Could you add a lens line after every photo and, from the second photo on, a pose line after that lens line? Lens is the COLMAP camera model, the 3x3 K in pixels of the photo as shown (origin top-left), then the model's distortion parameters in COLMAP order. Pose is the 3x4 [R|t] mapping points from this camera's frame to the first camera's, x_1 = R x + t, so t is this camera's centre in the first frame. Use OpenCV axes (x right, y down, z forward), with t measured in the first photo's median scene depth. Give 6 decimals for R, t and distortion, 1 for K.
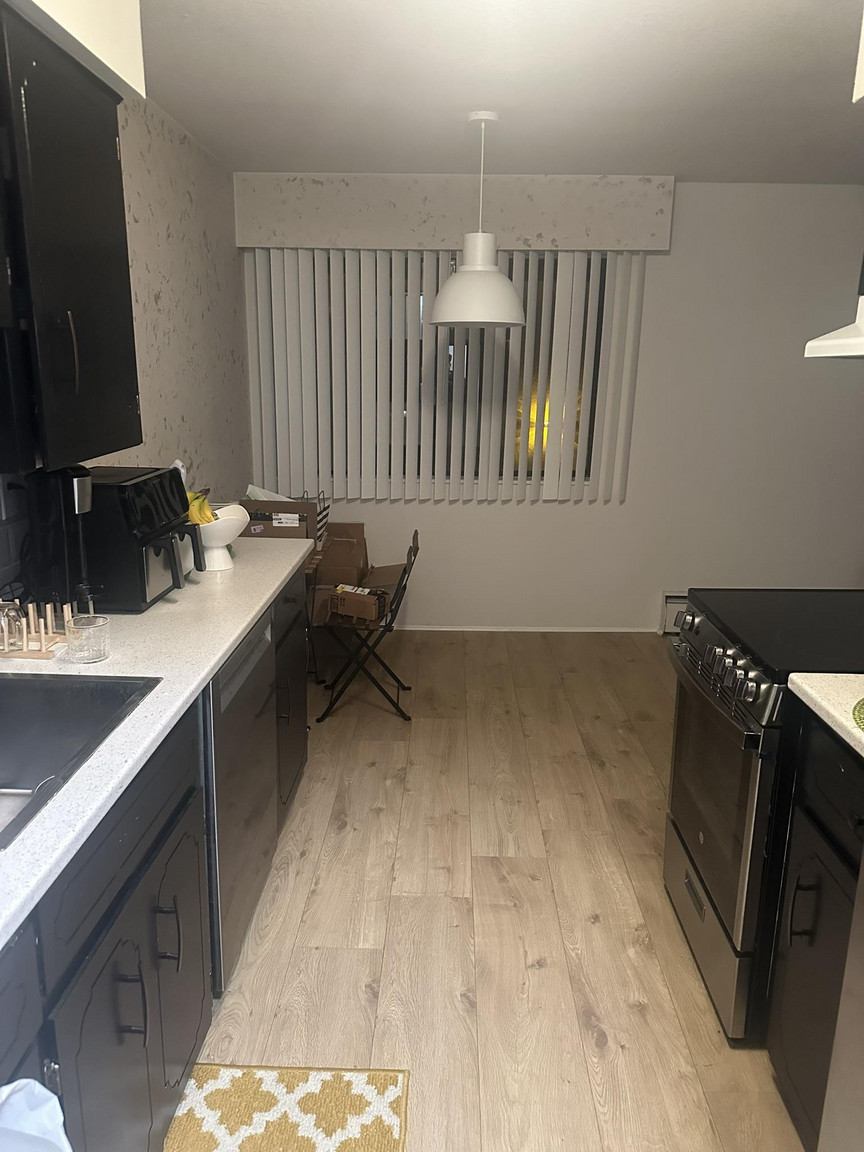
lens RADIAL K [[820.1, 0, 429.1], [0, 820.1, 572.1], [0, 0, 1]] dist [-0.000804, -0.001569]
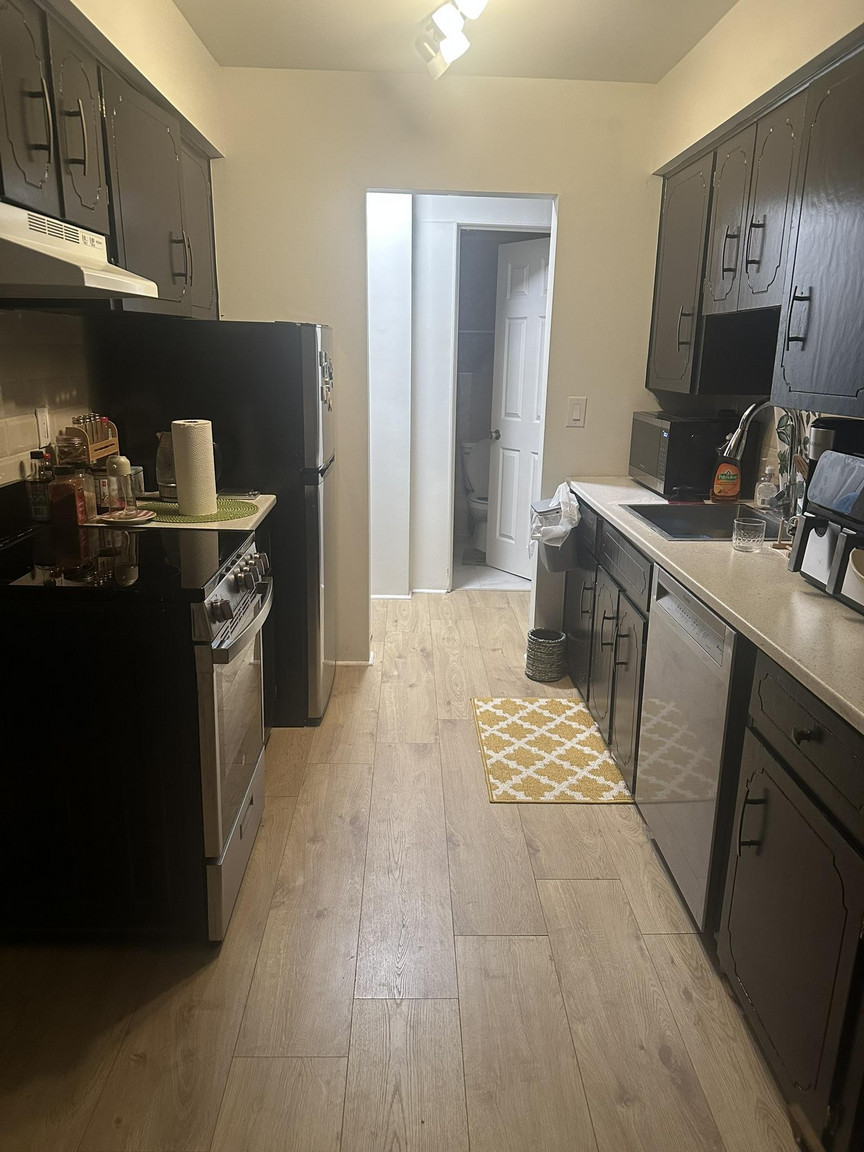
lens RADIAL K [[820.1, 0, 430.6], [0, 820.1, 578.0], [0, 0, 1]] dist [-0.000804, -0.001569]
pose [[-0.998168, -0.010822, -0.059523, 0.145927], [-0.038786, 0.869553, 0.492314, -0.393409], [0.046431, 0.493720, -0.868380, 1.718429]]
